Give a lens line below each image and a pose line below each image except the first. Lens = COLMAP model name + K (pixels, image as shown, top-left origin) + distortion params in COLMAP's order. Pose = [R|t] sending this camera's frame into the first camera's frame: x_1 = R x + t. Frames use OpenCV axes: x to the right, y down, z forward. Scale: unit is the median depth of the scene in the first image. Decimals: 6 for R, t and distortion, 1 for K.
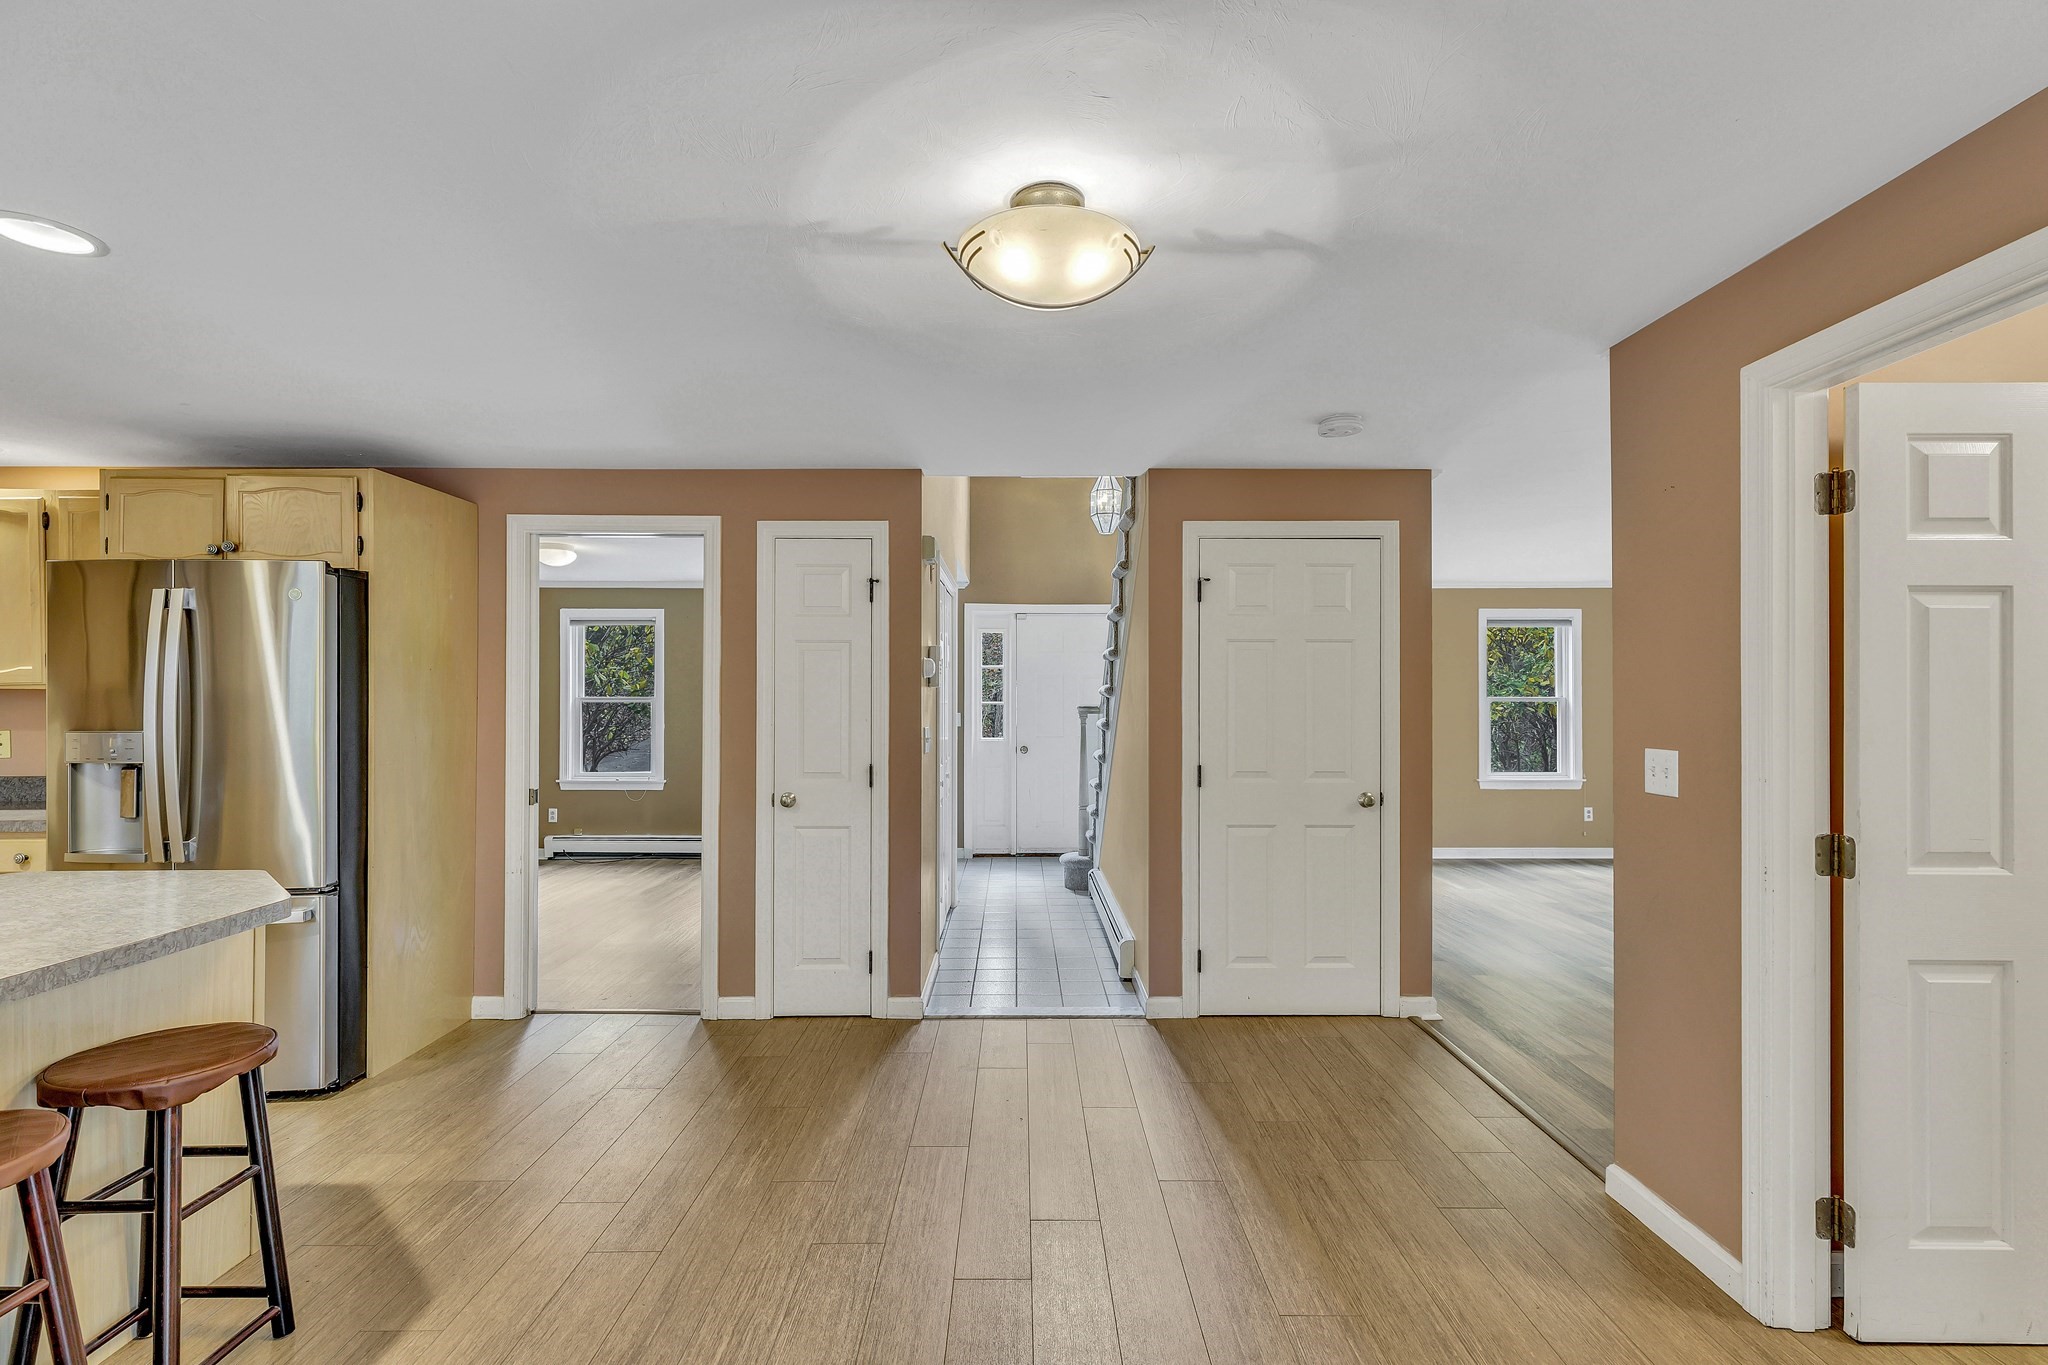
lens RADIAL K [[934.7, 0, 1021.8], [0, 934.7, 695.2], [0, 0, 1]] dist [0.000896, 0.000127]
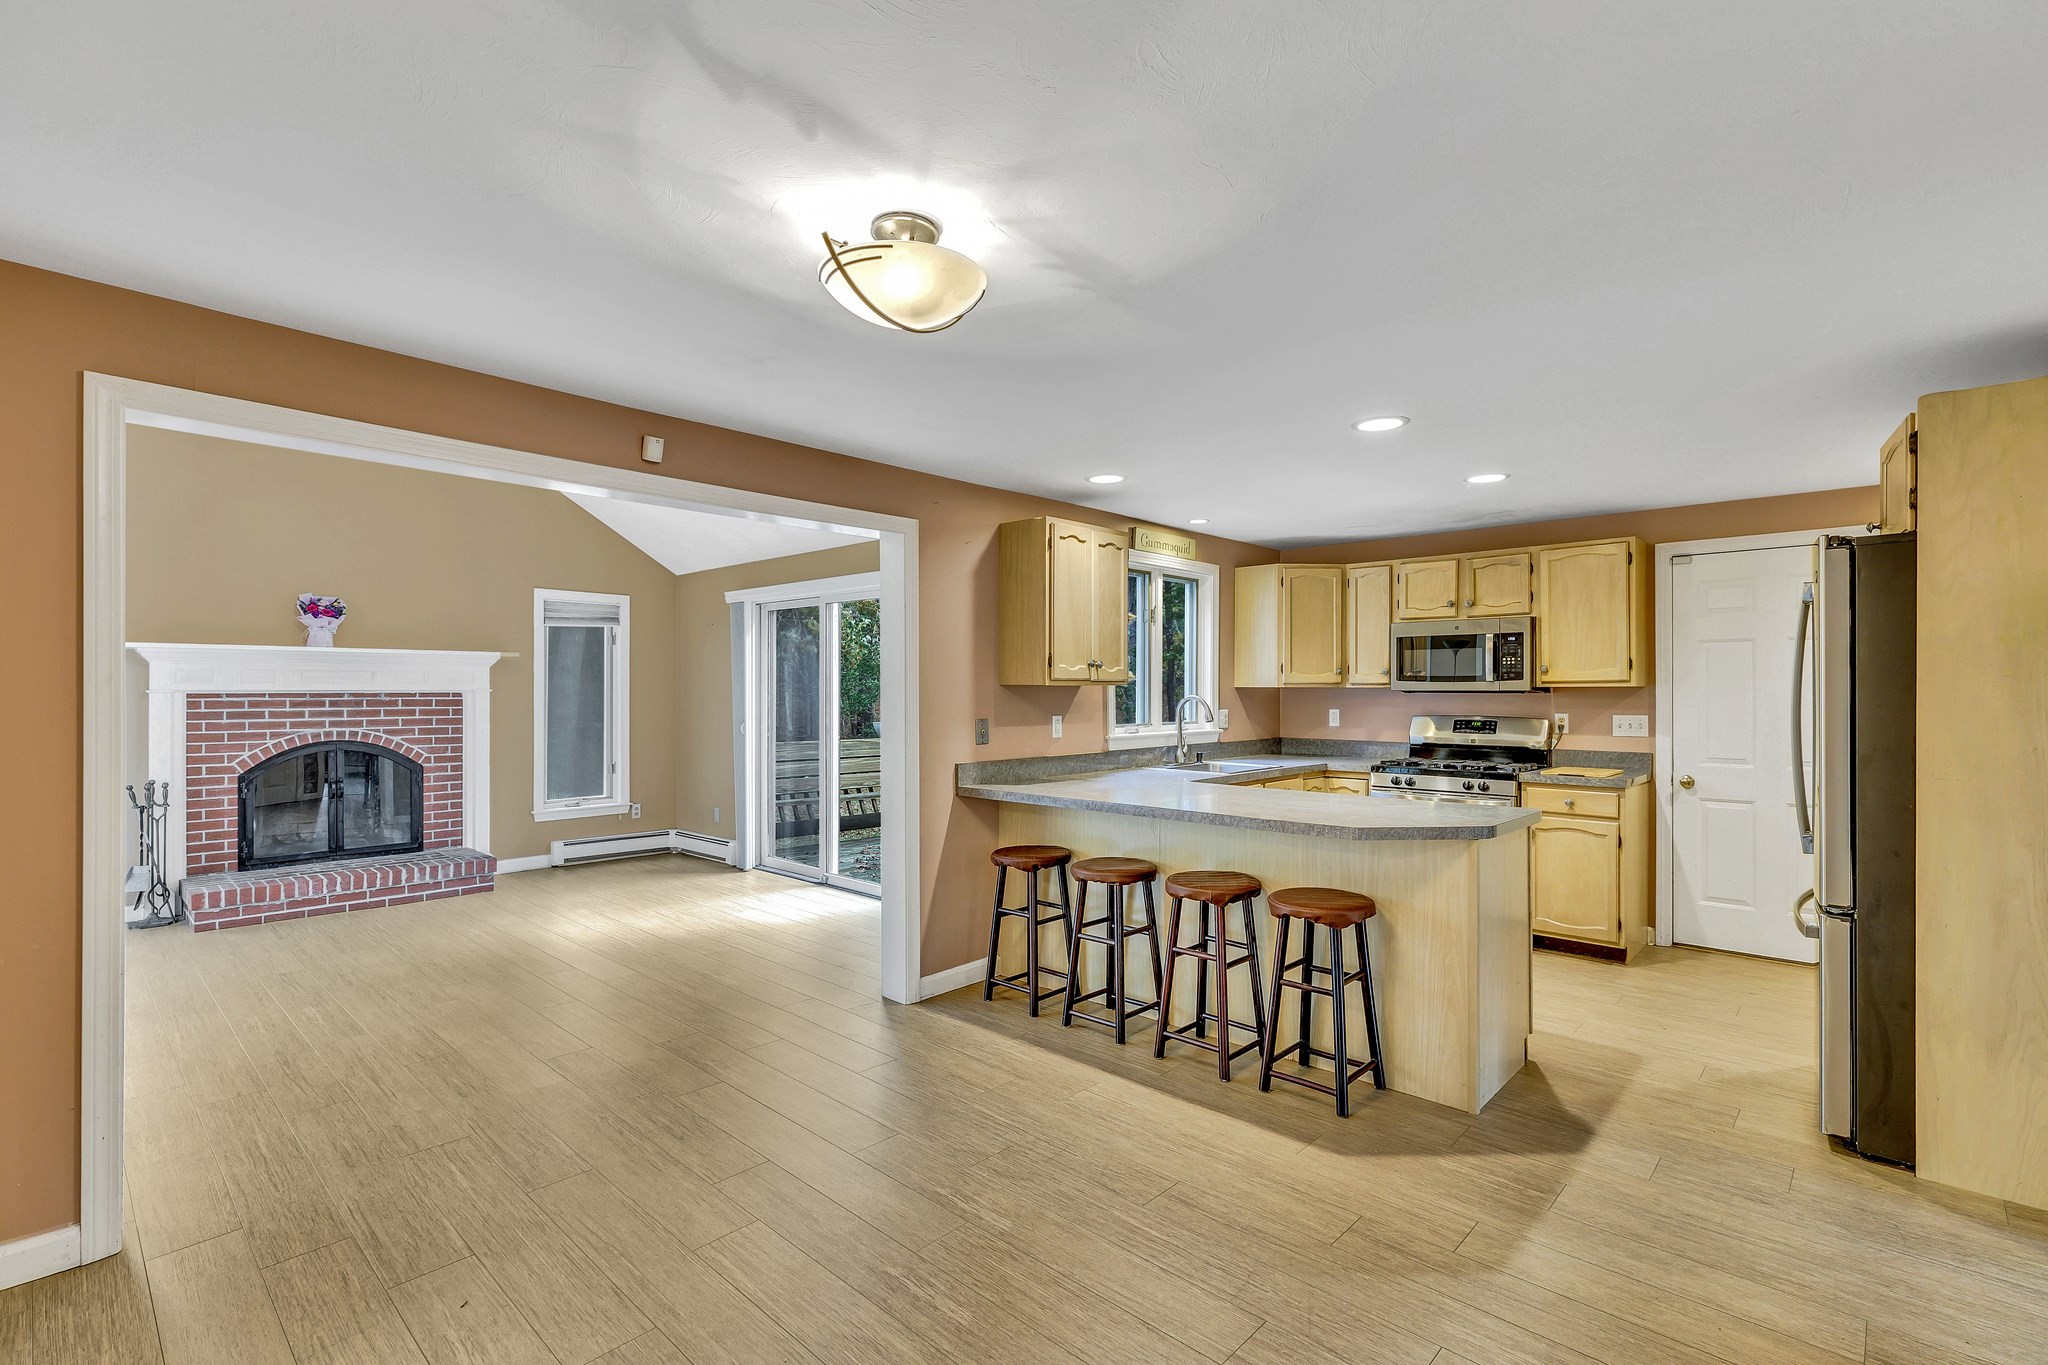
lens RADIAL K [[934.7, 0, 1021.8], [0, 934.7, 695.2], [0, 0, 1]] dist [0.000896, 0.000127]
pose [[-0.691971, 0.002506, -0.721921, 0.329505], [0.001639, 0.999997, 0.001901, 0.002084], [0.721923, 0.000132, -0.691973, 0.845832]]
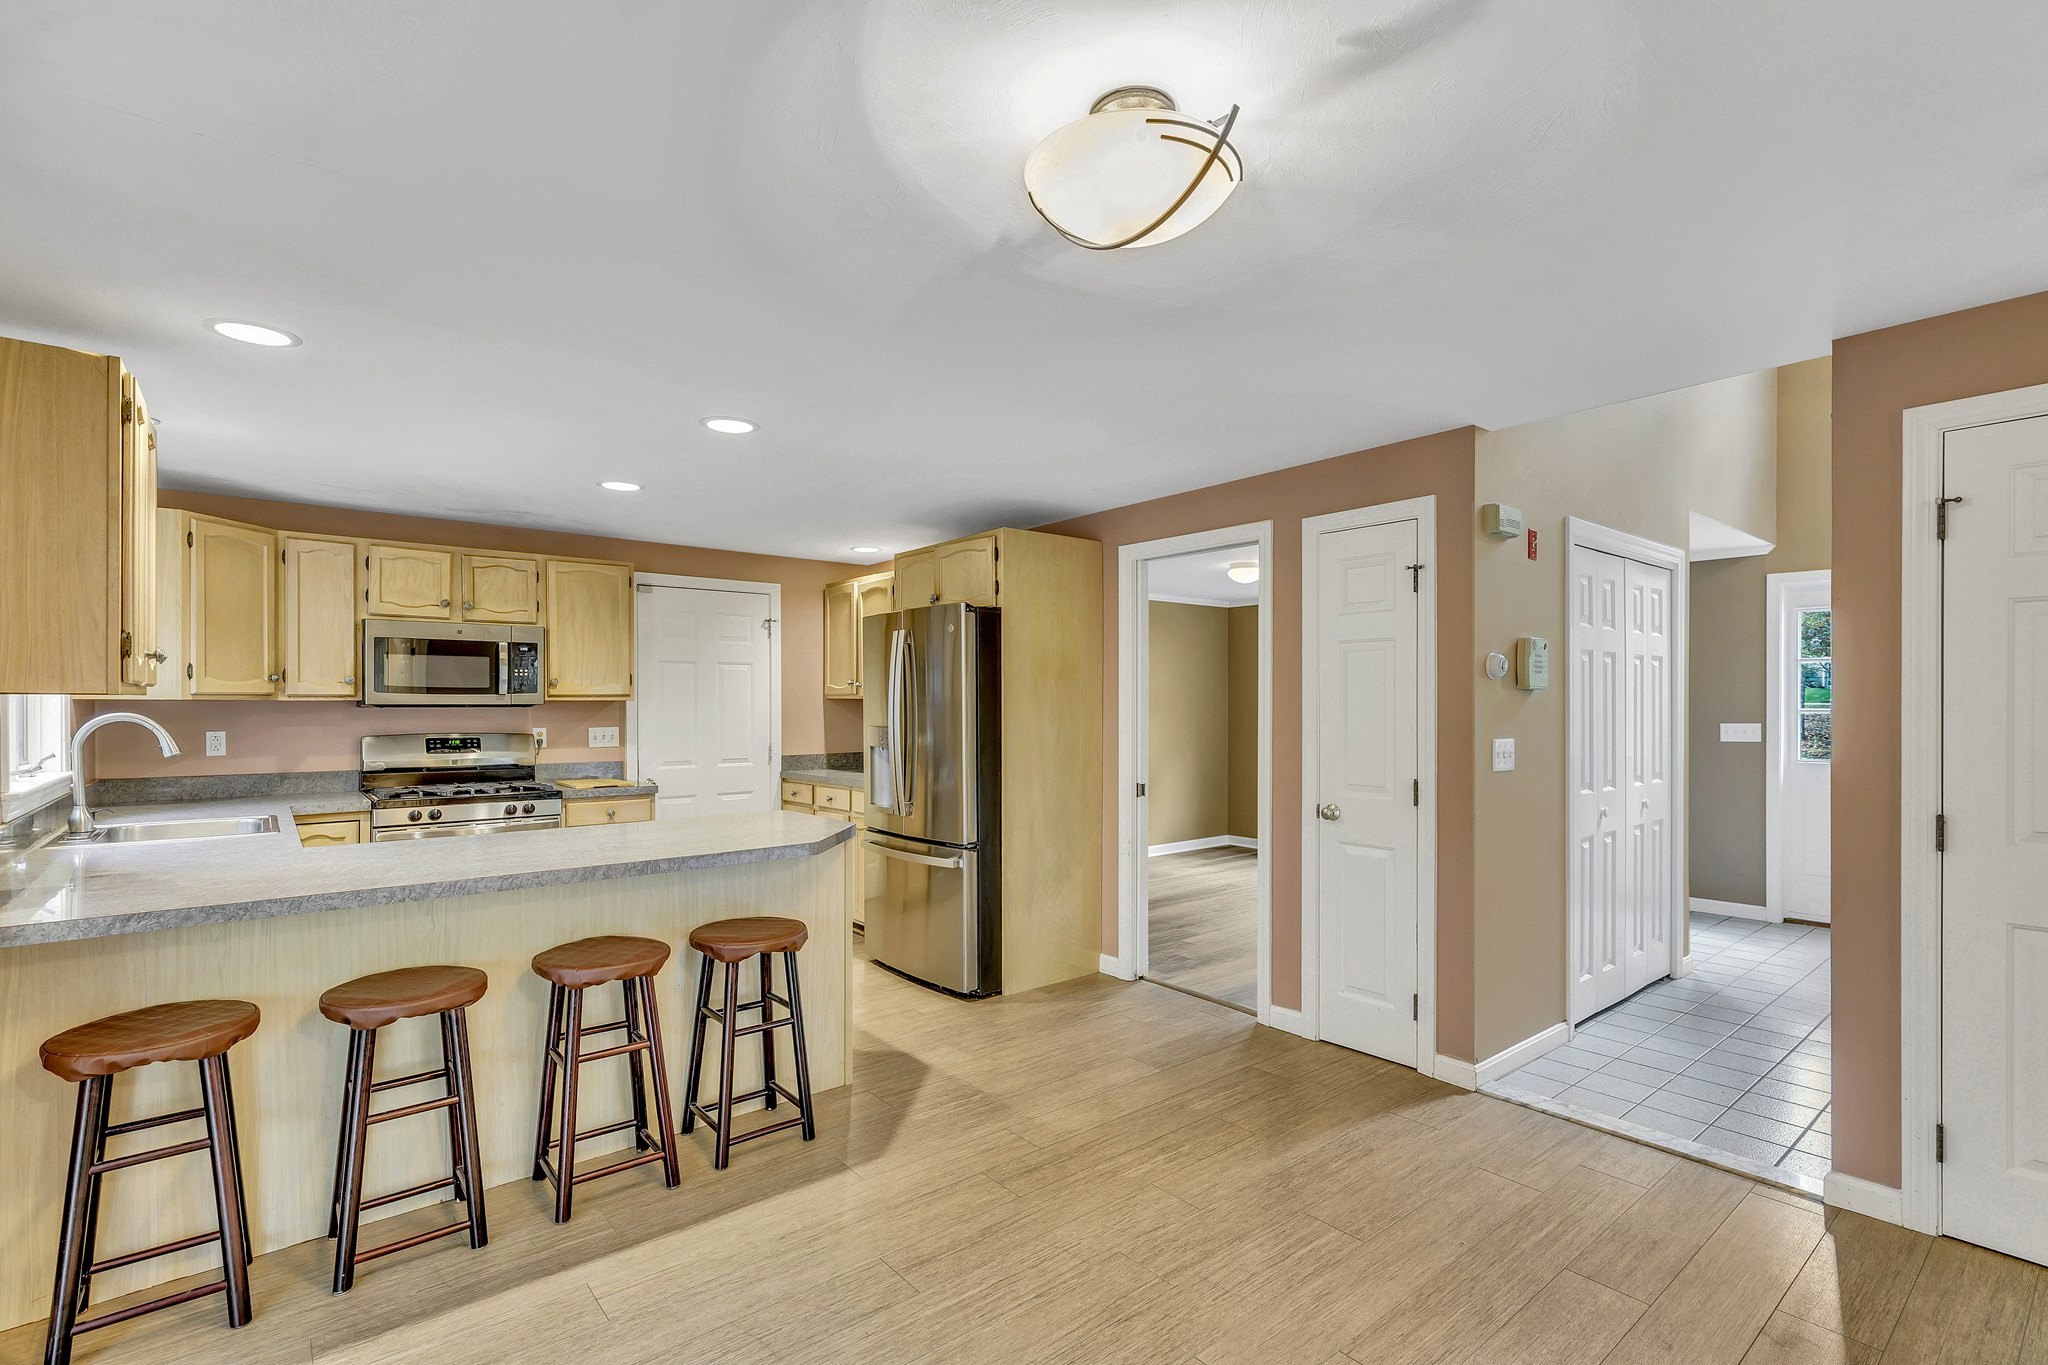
lens RADIAL K [[938.2, 0, 1036.0], [0, 938.2, 703.9], [0, 0, 1]] dist [0.002676, 0.000117]
pose [[0.632166, -0.002370, -0.774829, 0.292228], [0.005658, 0.999983, 0.001558, 0.000710], [0.774812, -0.005368, 0.632169, 0.177859]]
